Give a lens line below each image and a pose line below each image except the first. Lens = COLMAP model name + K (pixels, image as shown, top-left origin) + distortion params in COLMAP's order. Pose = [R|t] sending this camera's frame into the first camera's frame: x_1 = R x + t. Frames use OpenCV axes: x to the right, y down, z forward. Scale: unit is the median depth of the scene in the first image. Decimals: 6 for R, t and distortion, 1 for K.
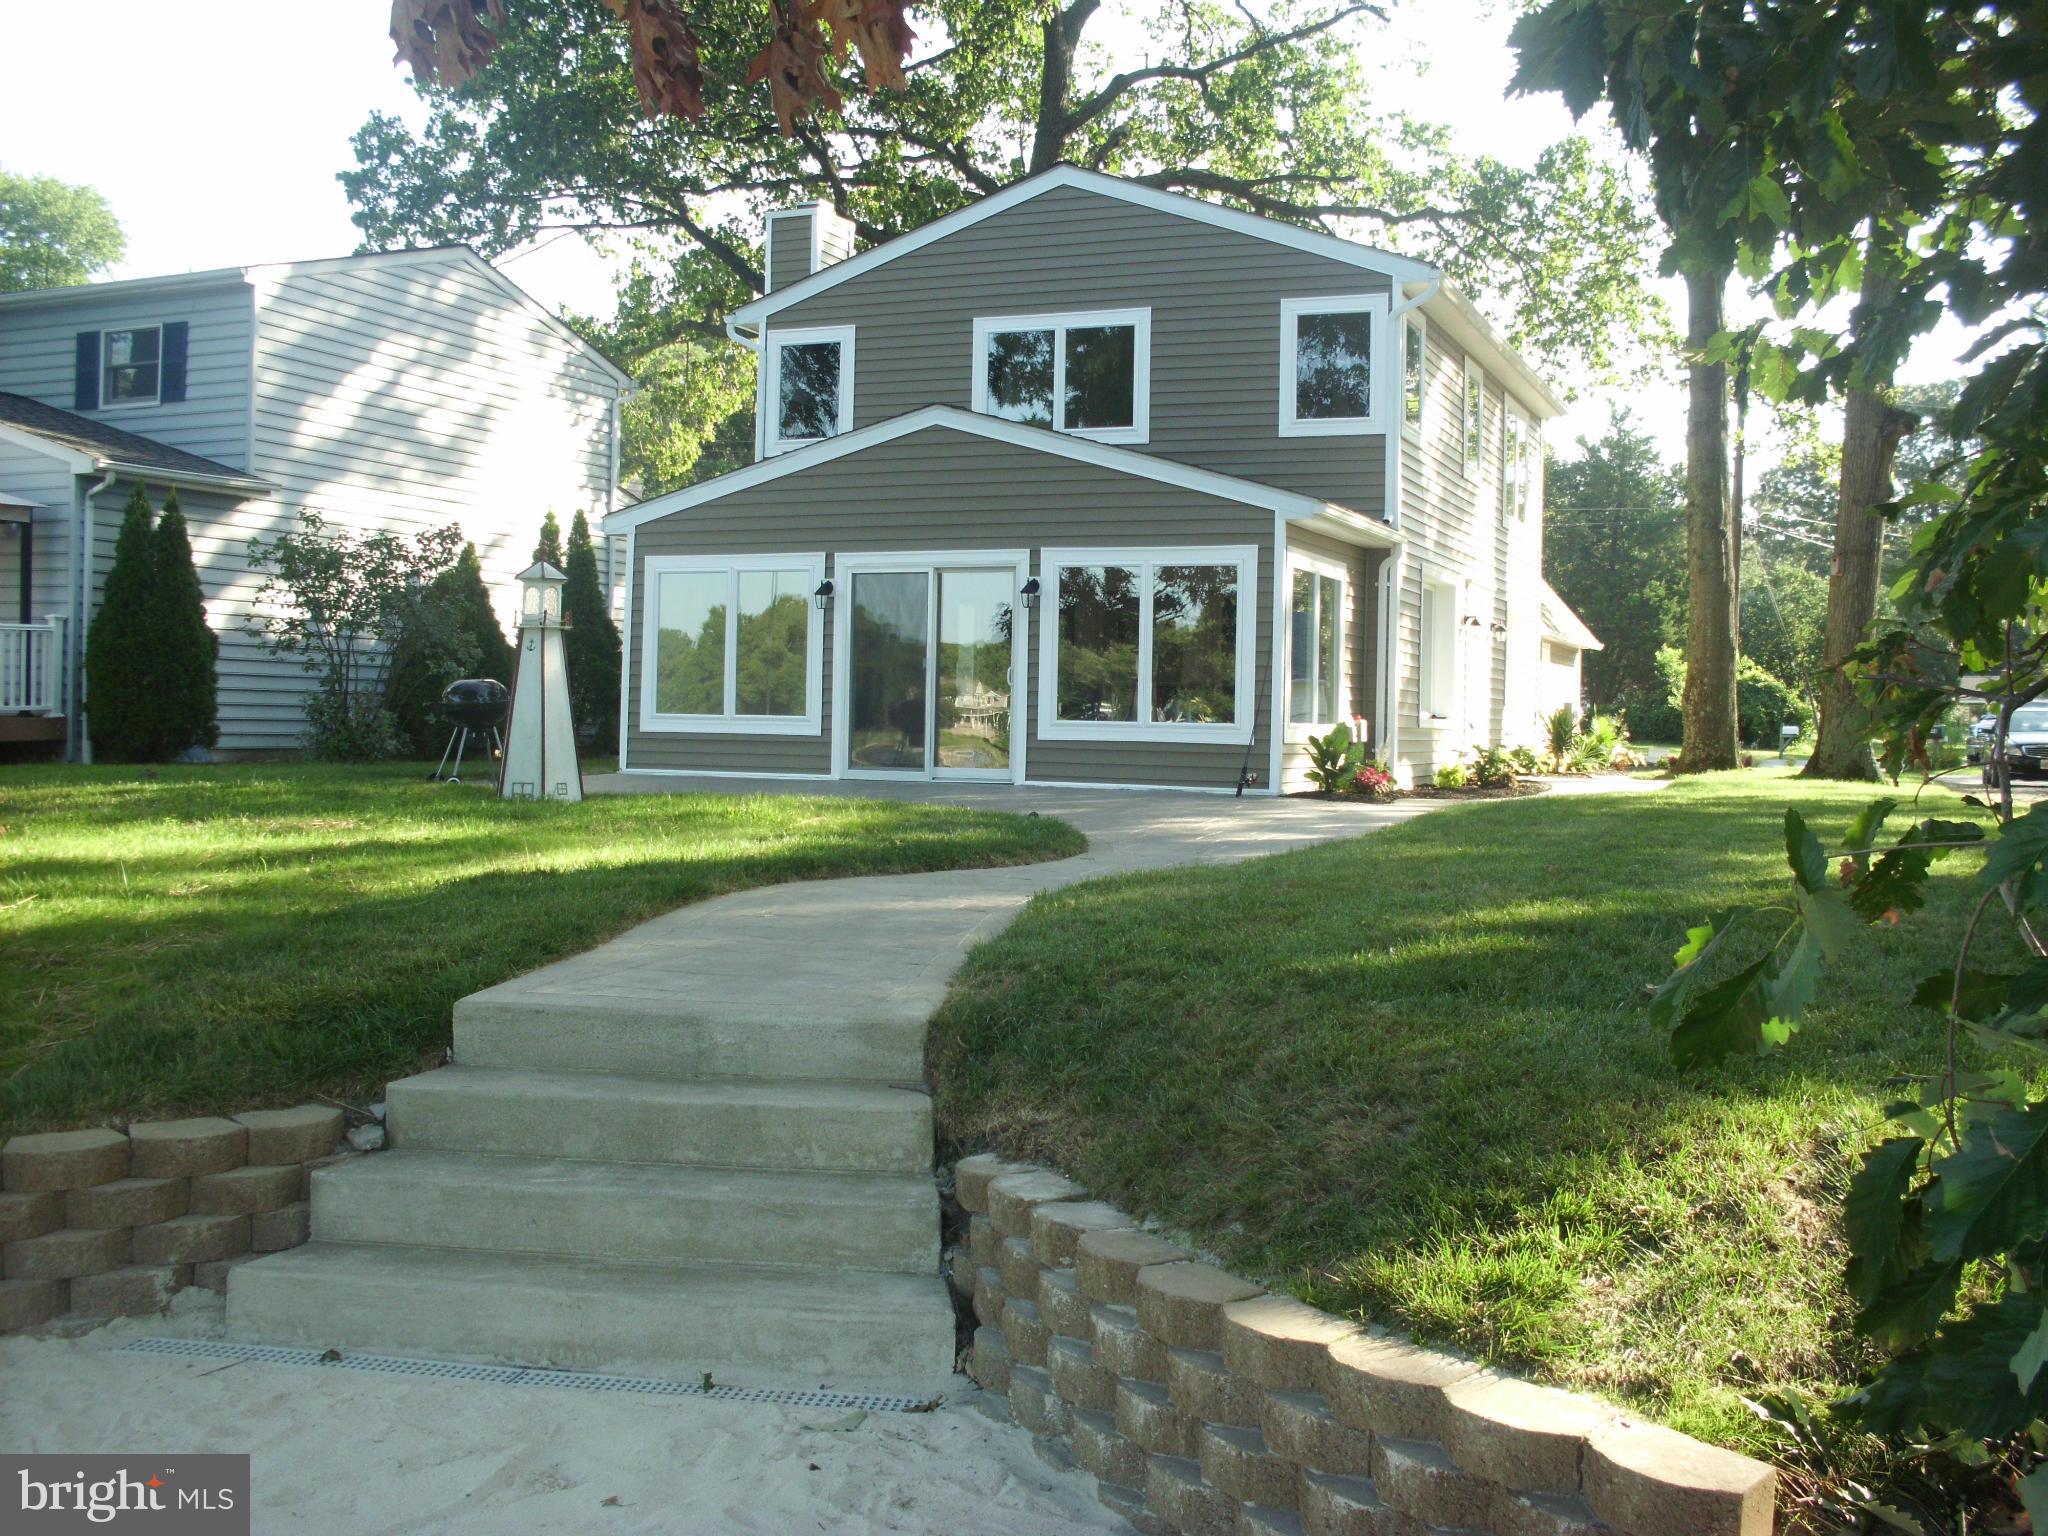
lens RADIAL K [[2077.1, 0, 1051.4], [0, 2077.1, 764.0], [0, 0, 1]] dist [-0.206254, 0.198058]
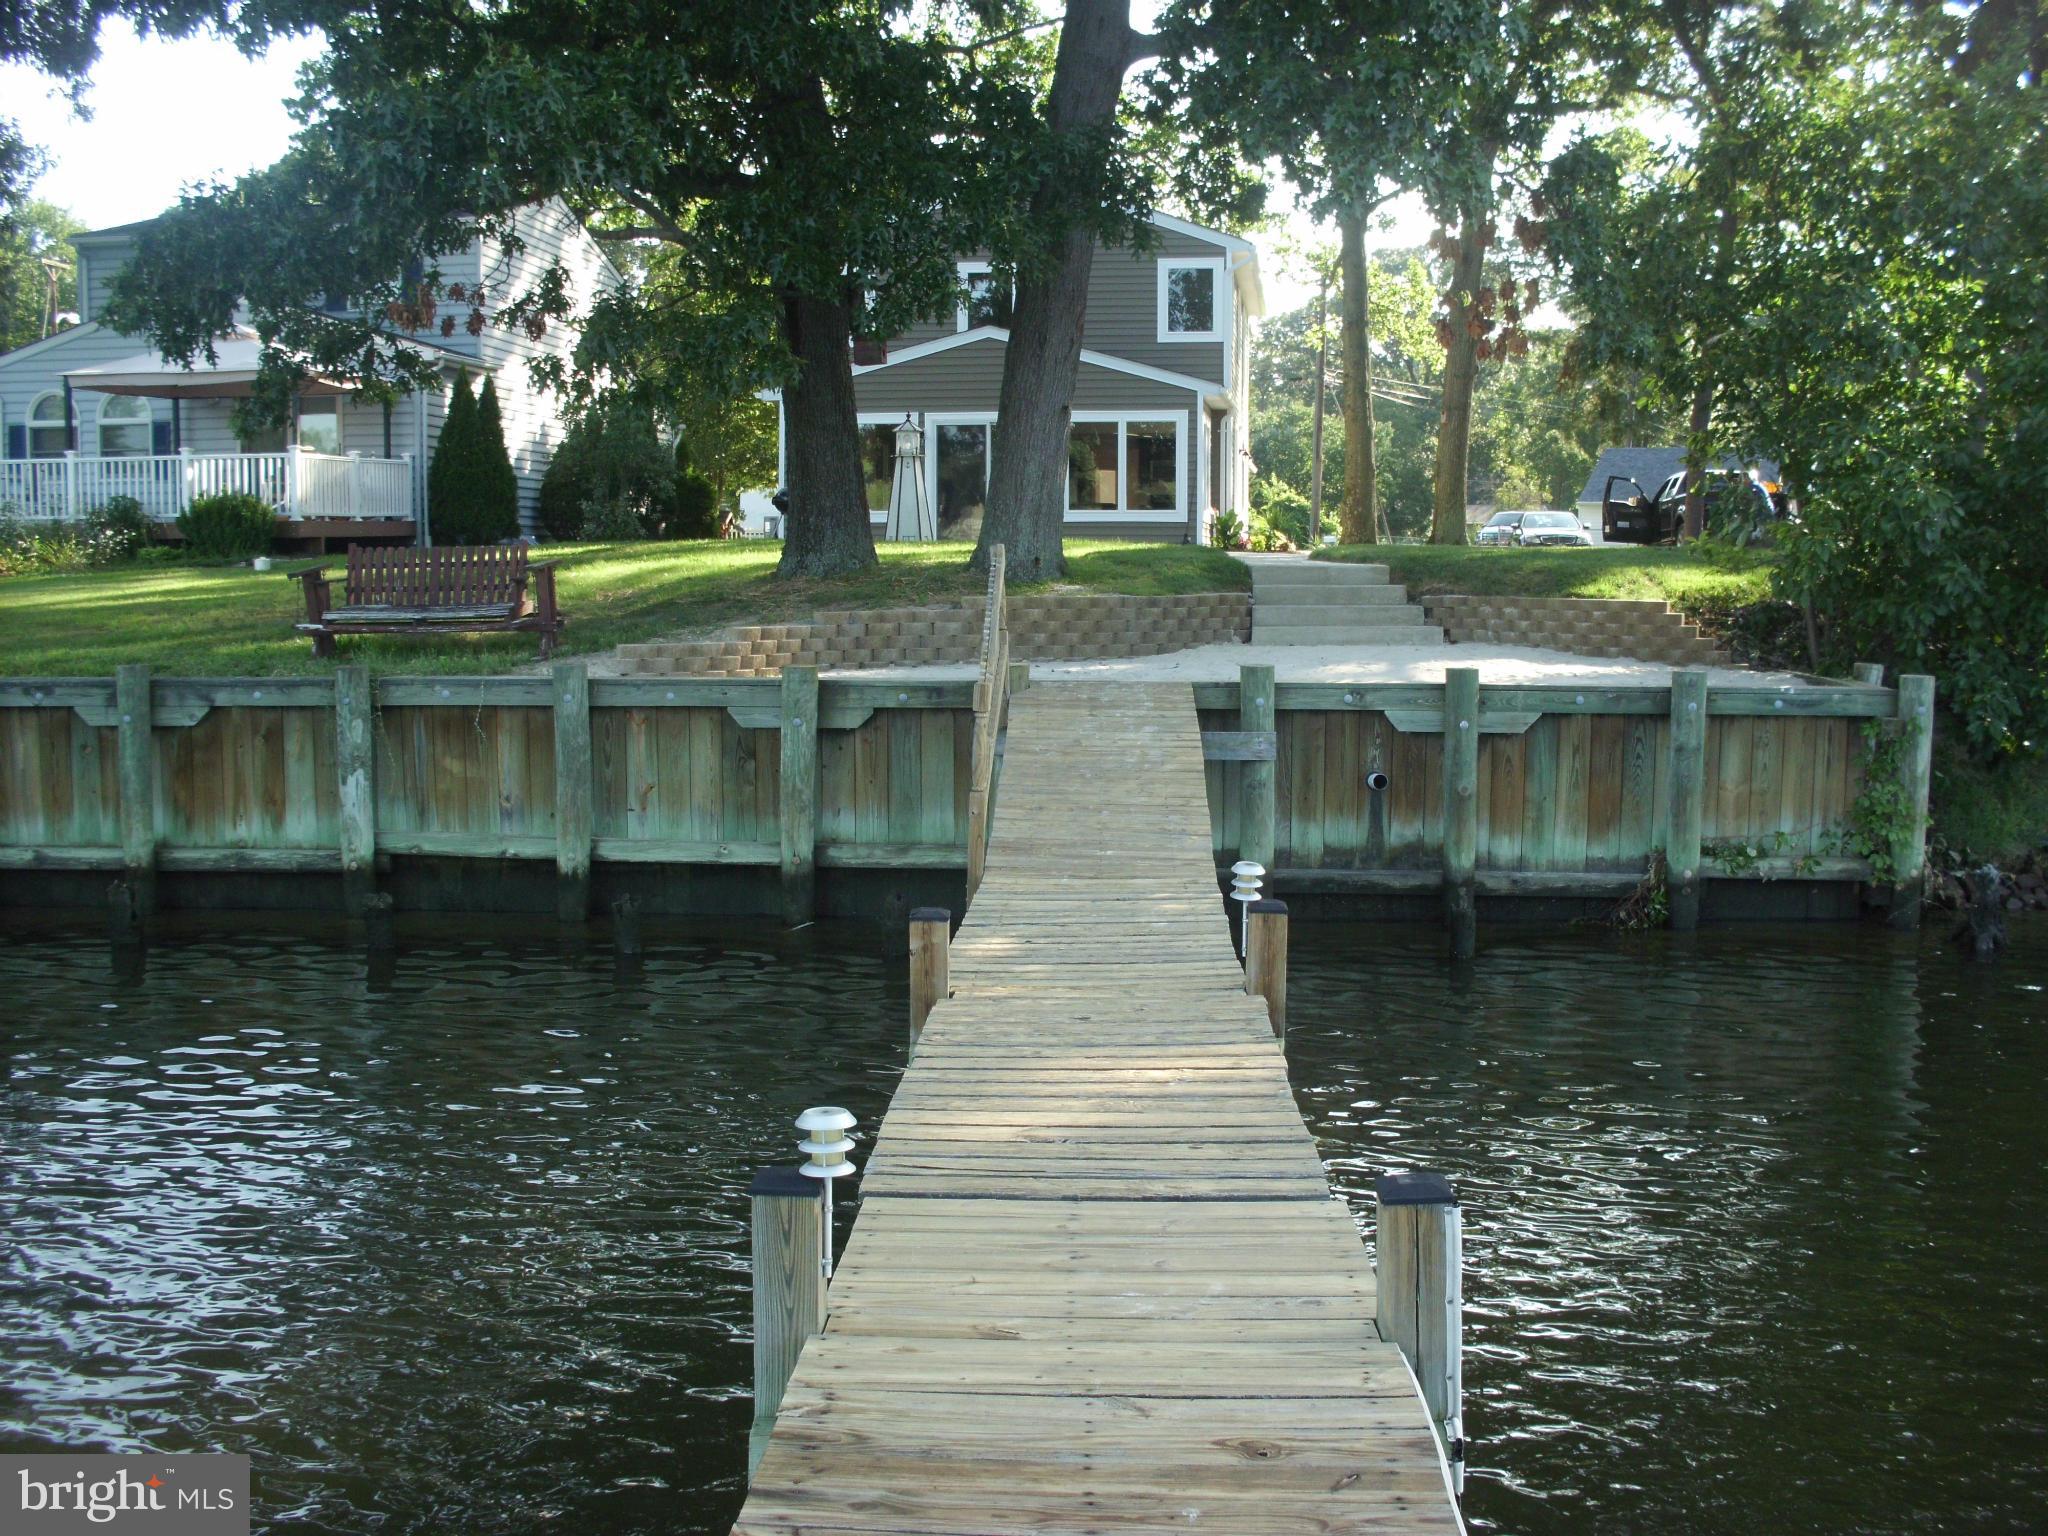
lens RADIAL K [[2077.1, 0, 1051.4], [0, 2077.1, 764.0], [0, 0, 1]] dist [-0.206254, 0.198058]
pose [[0.965841, -0.041593, 0.255774, -0.419866], [0.021436, 0.996476, 0.081099, 0.045039], [-0.258246, -0.072846, 0.963329, -0.615989]]
